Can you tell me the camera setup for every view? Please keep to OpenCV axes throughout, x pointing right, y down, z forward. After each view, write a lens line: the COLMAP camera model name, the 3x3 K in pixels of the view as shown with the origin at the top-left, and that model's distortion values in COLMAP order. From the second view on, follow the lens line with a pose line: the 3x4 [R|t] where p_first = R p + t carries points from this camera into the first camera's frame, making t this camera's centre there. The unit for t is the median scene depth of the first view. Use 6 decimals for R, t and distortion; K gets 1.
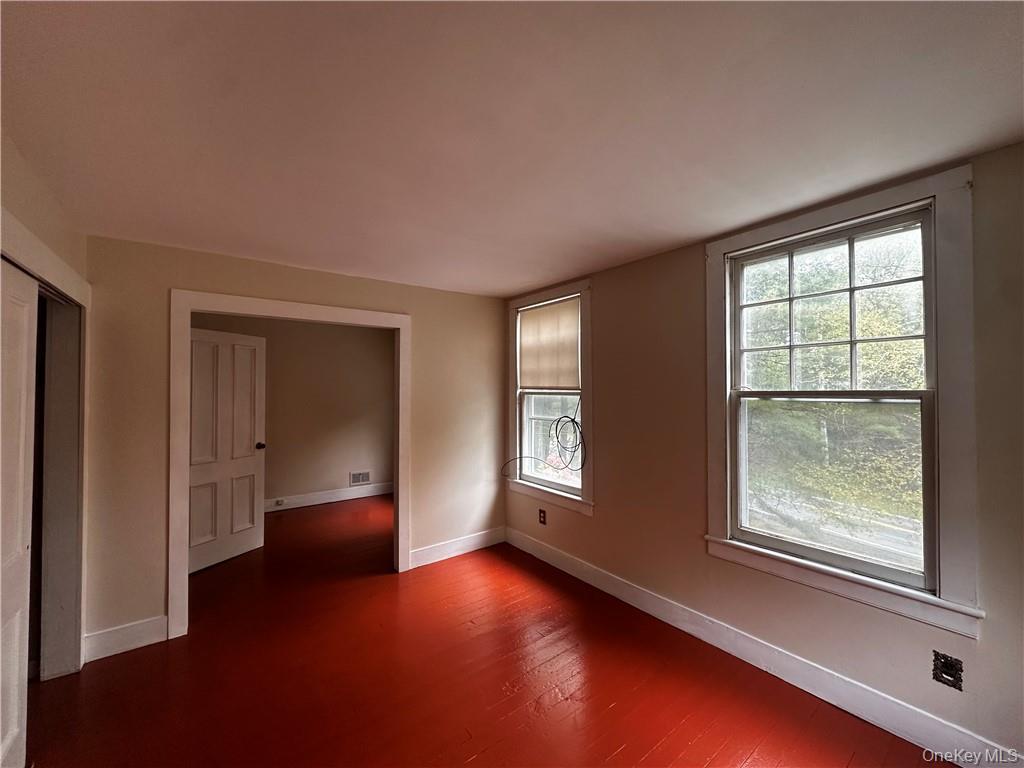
lens RADIAL K [[406.6, 0, 510.6], [0, 406.6, 394.3], [0, 0, 1]] dist [-0.011487, 0.000775]
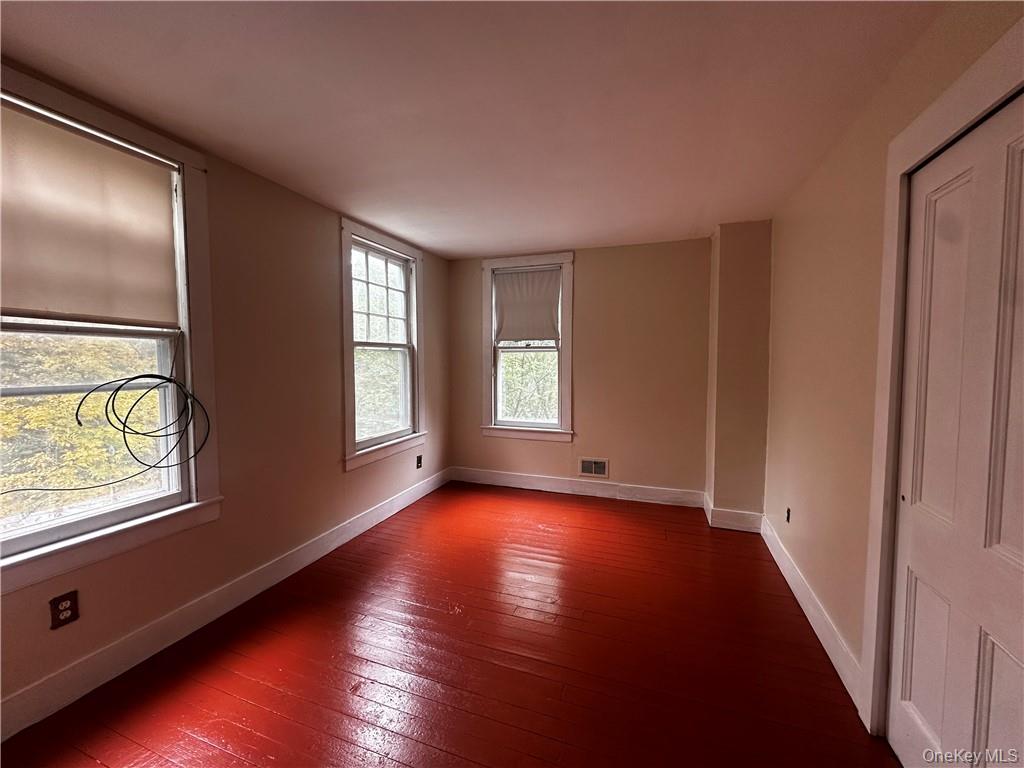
lens RADIAL K [[406.6, 0, 514.2], [0, 406.6, 375.4], [0, 0, 1]] dist [-0.011487, 0.000775]
pose [[-0.553256, -0.052147, 0.831378, -0.747366], [-0.015887, 0.998518, 0.052058, 0.022909], [-0.832860, 0.015594, -0.553264, 1.144446]]
